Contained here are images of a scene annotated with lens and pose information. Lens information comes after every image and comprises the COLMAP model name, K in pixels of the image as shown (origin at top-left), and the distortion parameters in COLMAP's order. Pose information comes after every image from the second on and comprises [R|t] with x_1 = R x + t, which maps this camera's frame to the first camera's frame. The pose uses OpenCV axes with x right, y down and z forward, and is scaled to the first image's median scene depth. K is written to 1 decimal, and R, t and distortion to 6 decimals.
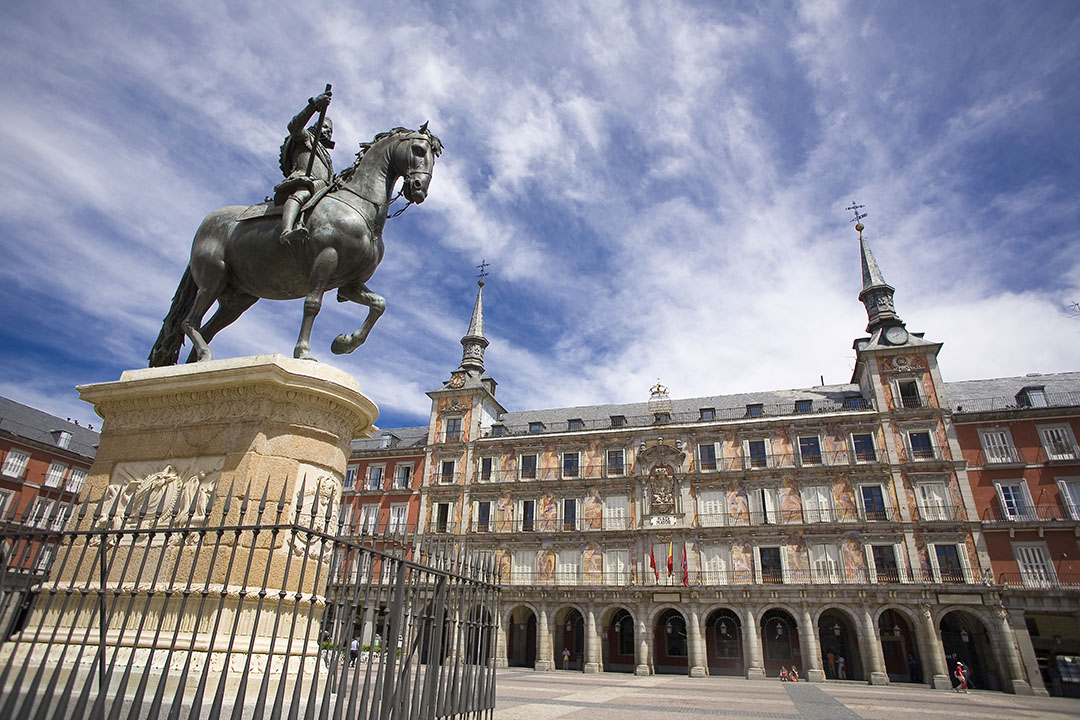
lens RADIAL K [[641.1, 0, 540.0], [0, 641.1, 360.0], [0, 0, 1]] dist [-0.004105, -0.000307]
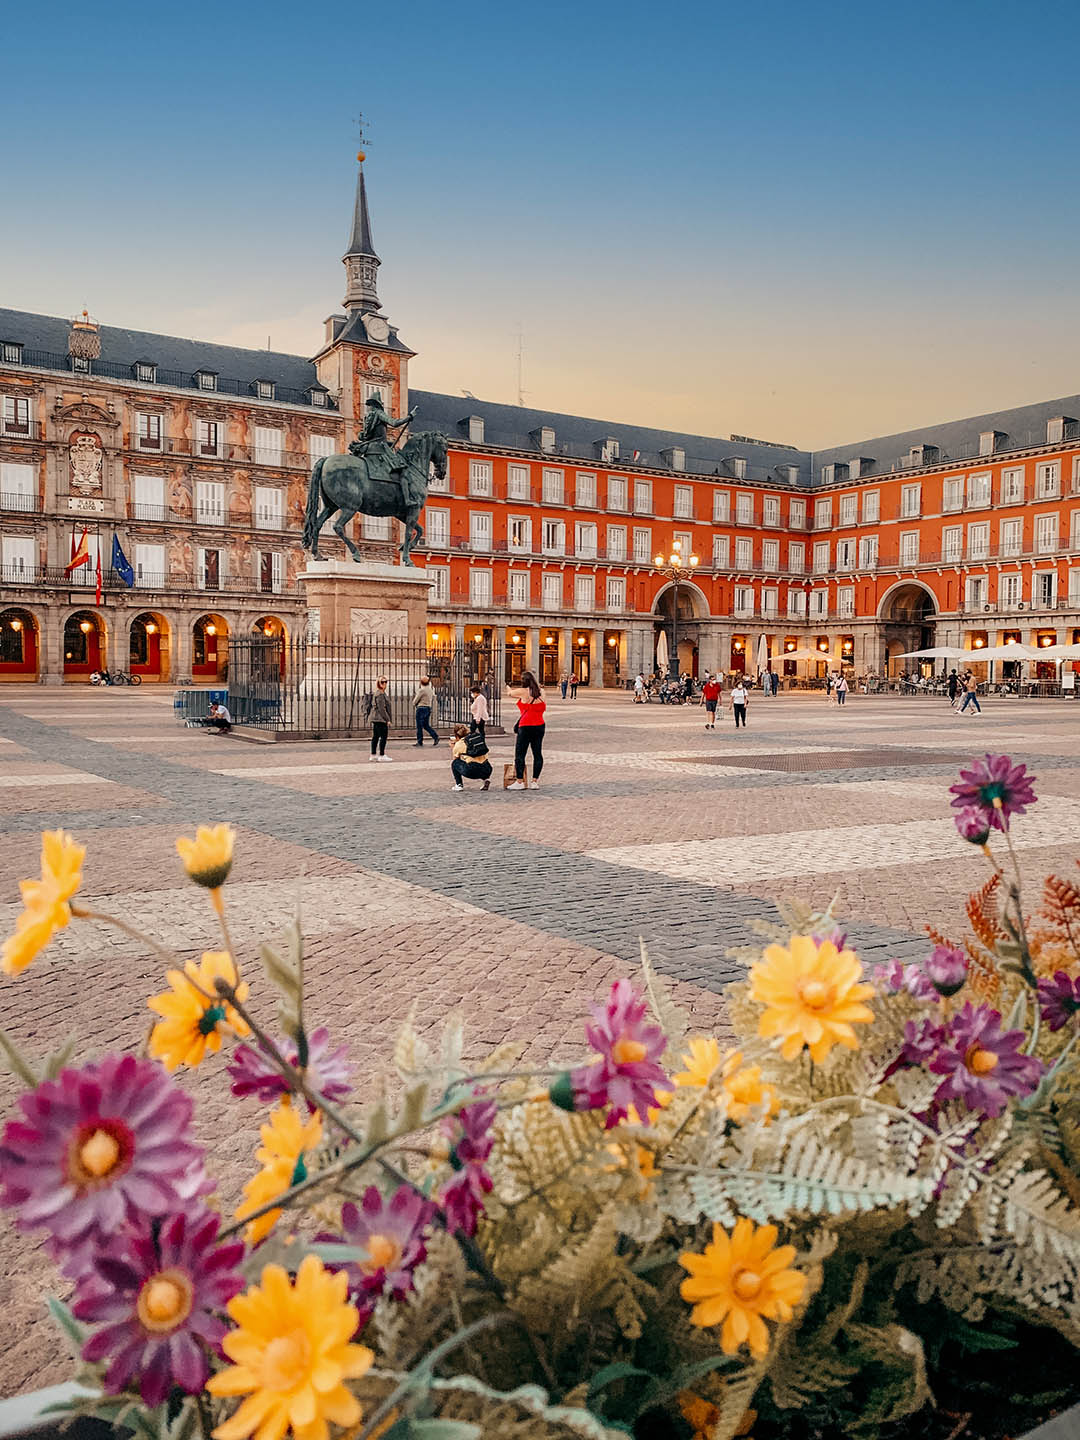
lens RADIAL K [[1183.5, 0, 540.0], [0, 1183.5, 720.0], [0, 0, 1]] dist [-0.000191, -0.000648]
pose [[0.666166, -0.050040, 0.744123, -0.542740], [-0.309777, 0.889042, 0.337109, -0.179694], [-0.678425, -0.455083, 0.576748, -0.334988]]
